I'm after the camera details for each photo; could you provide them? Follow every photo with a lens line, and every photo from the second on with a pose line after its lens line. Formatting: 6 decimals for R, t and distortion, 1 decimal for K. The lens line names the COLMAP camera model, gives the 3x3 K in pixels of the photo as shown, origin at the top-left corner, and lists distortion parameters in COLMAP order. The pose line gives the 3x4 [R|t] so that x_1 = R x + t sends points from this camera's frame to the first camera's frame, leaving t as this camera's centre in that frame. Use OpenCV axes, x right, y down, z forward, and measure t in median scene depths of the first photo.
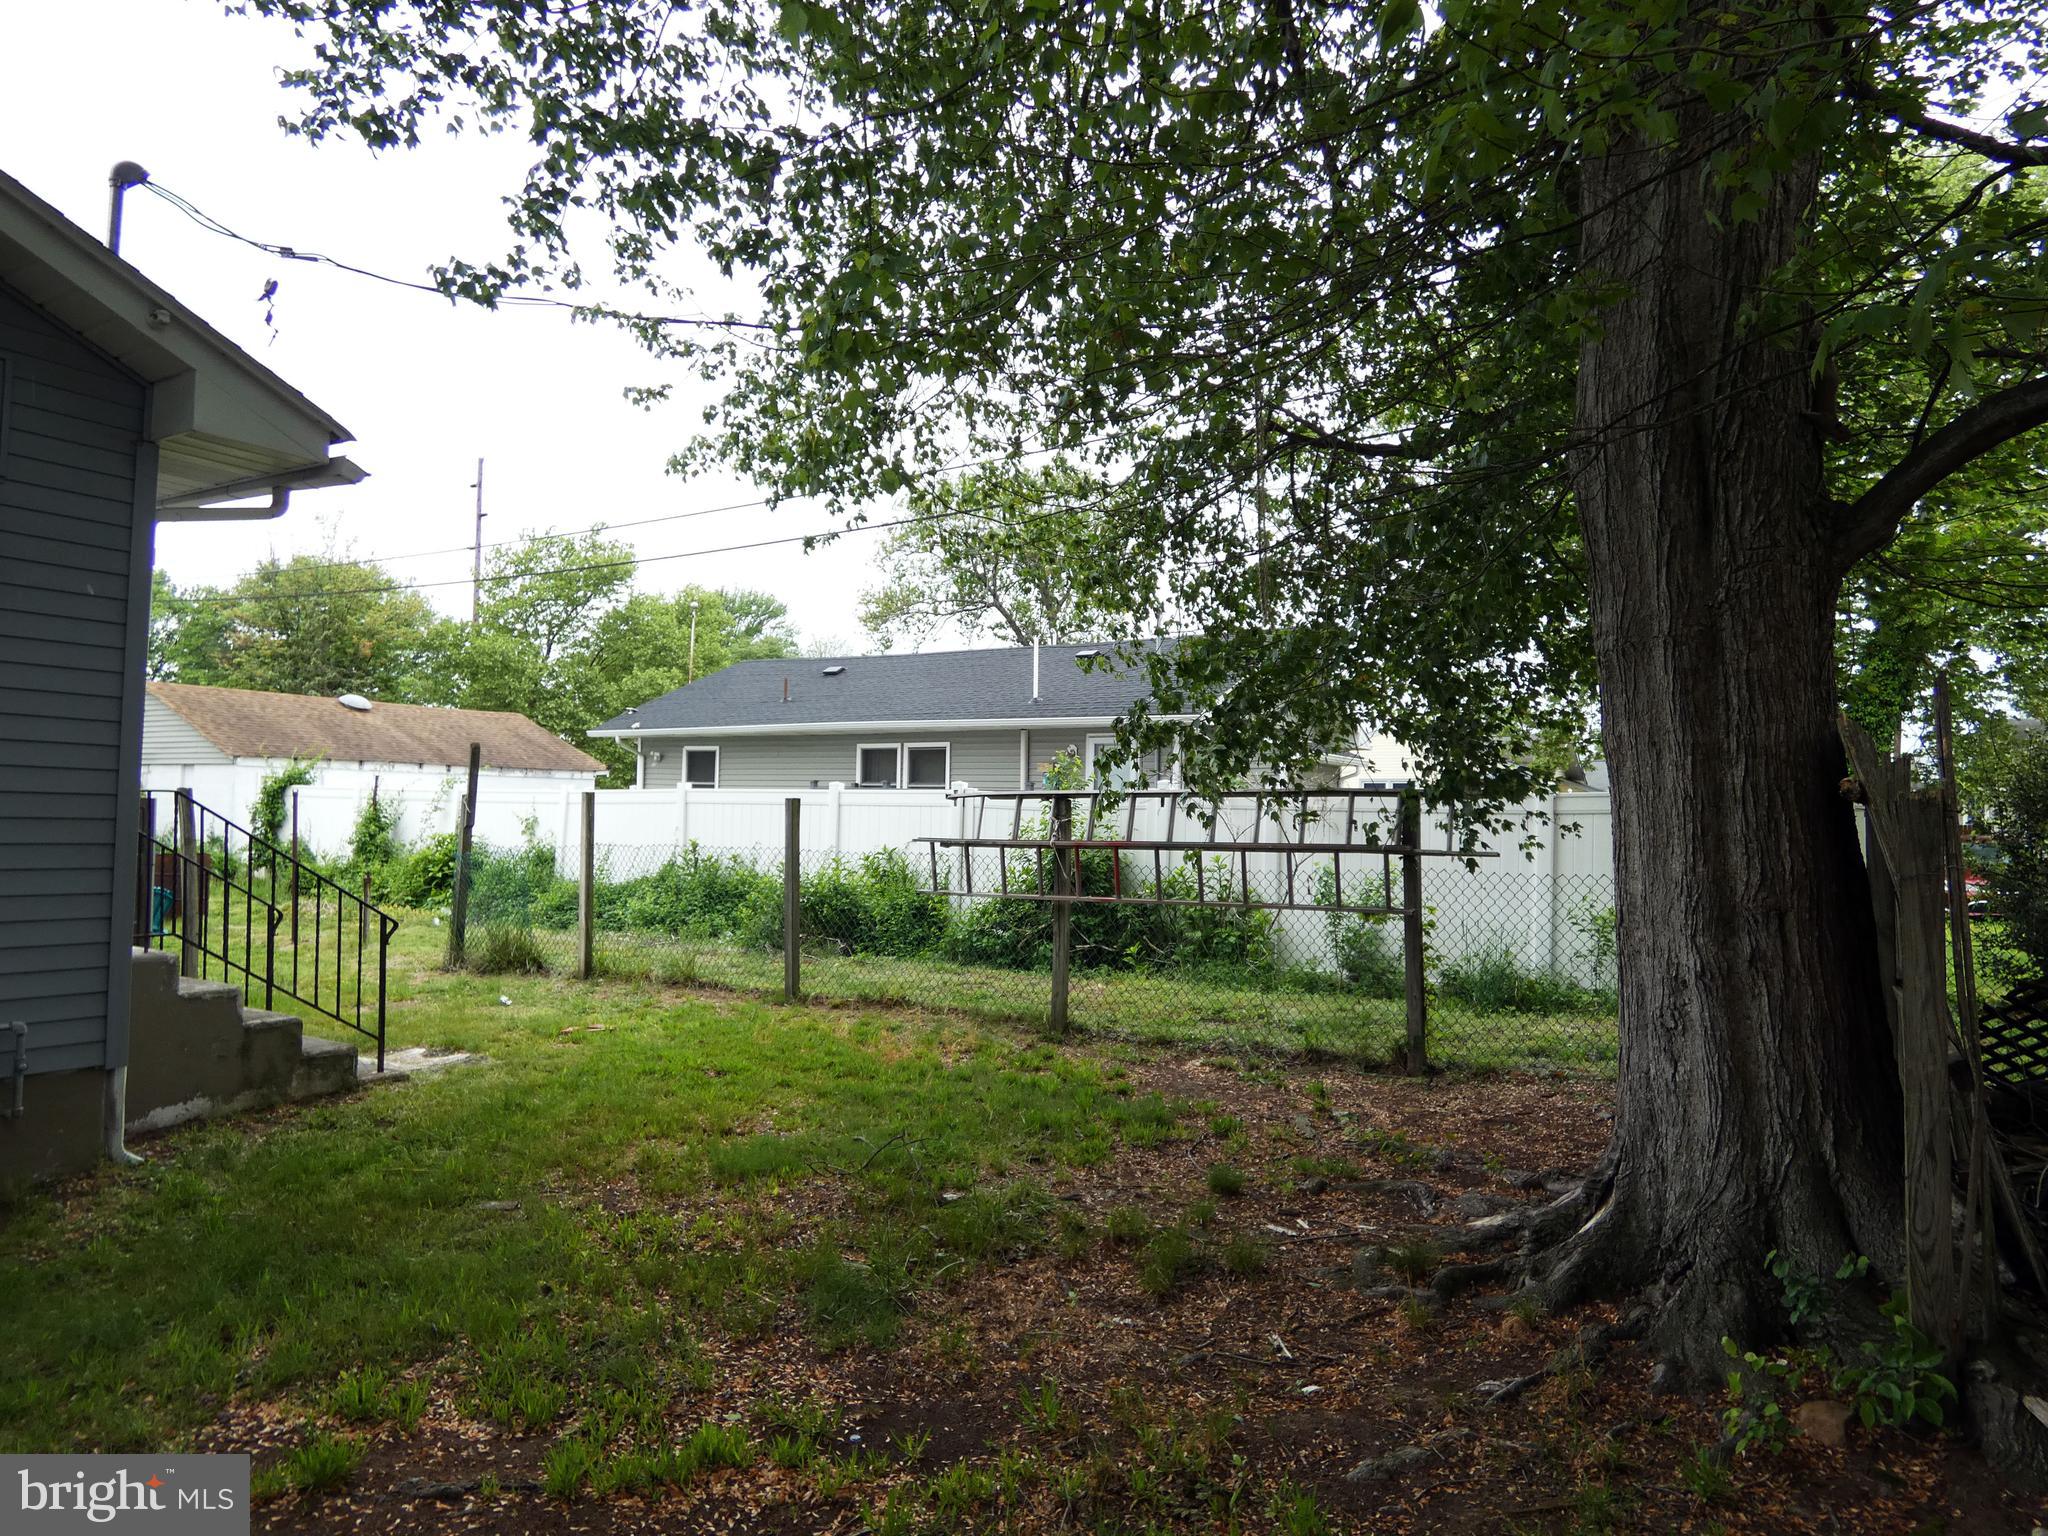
lens RADIAL K [[1266.6, 0, 1011.1], [0, 1266.6, 769.7], [0, 0, 1]] dist [0.000743, -0.001047]
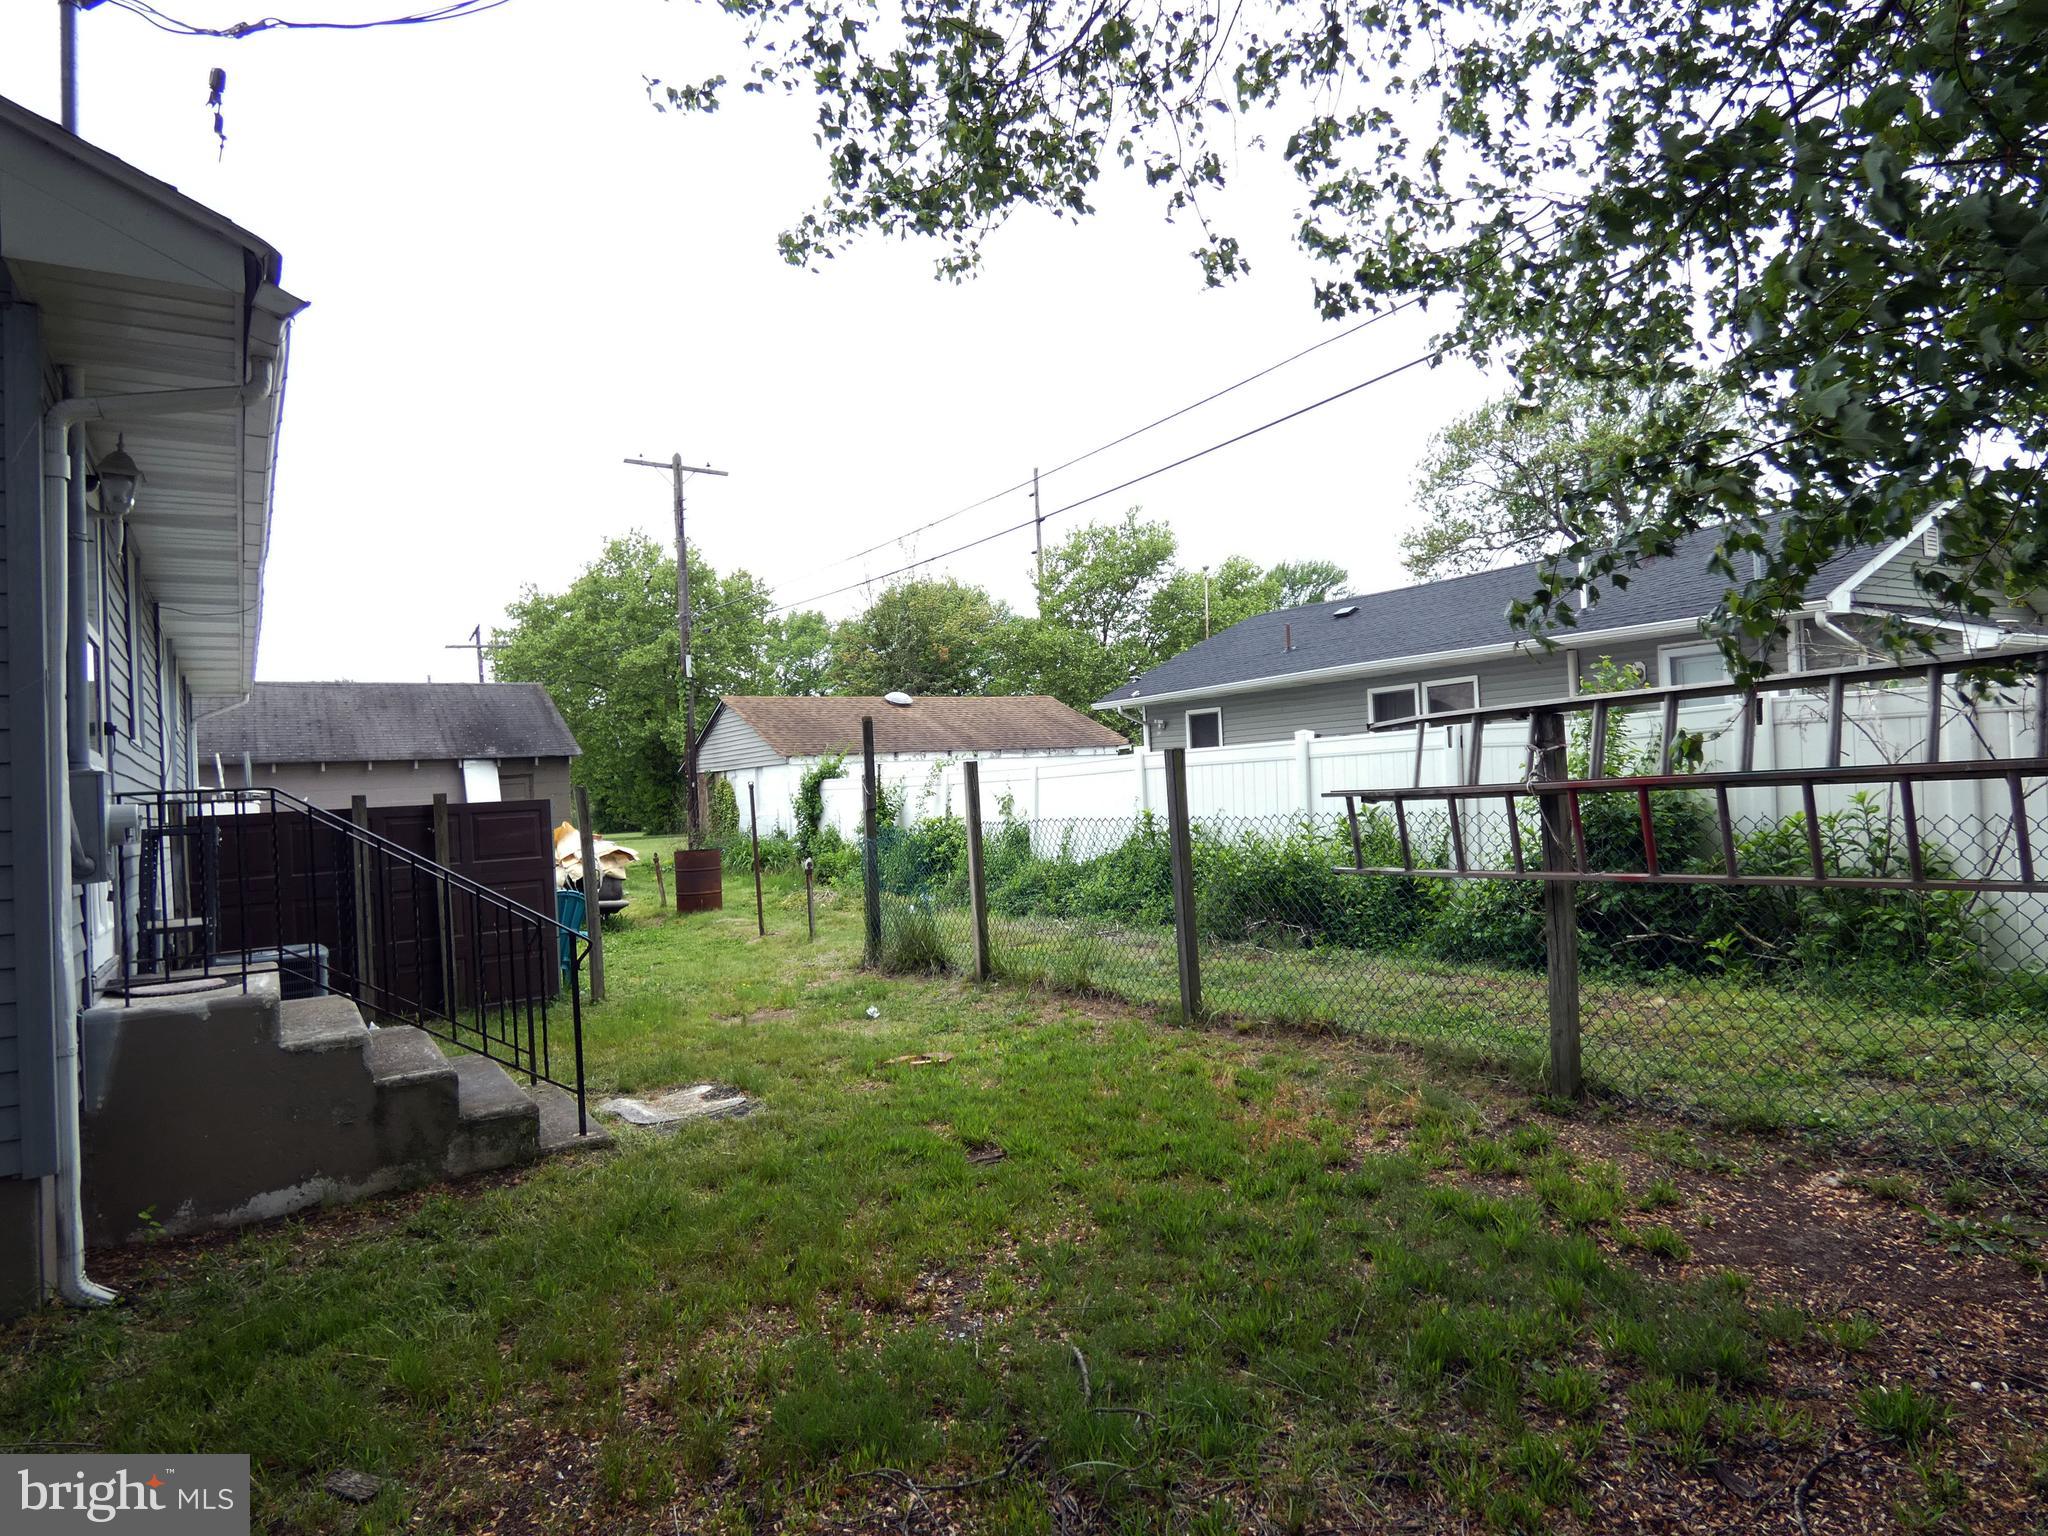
lens RADIAL K [[1228.6, 0, 1040.6], [0, 1228.6, 764.6], [0, 0, 1]] dist [0.007966, -0.011590]
pose [[0.904449, -0.069806, -0.420832, 0.050826], [0.078683, 0.996893, 0.003743, 0.019563], [0.419263, -0.036498, 0.907131, 0.266716]]
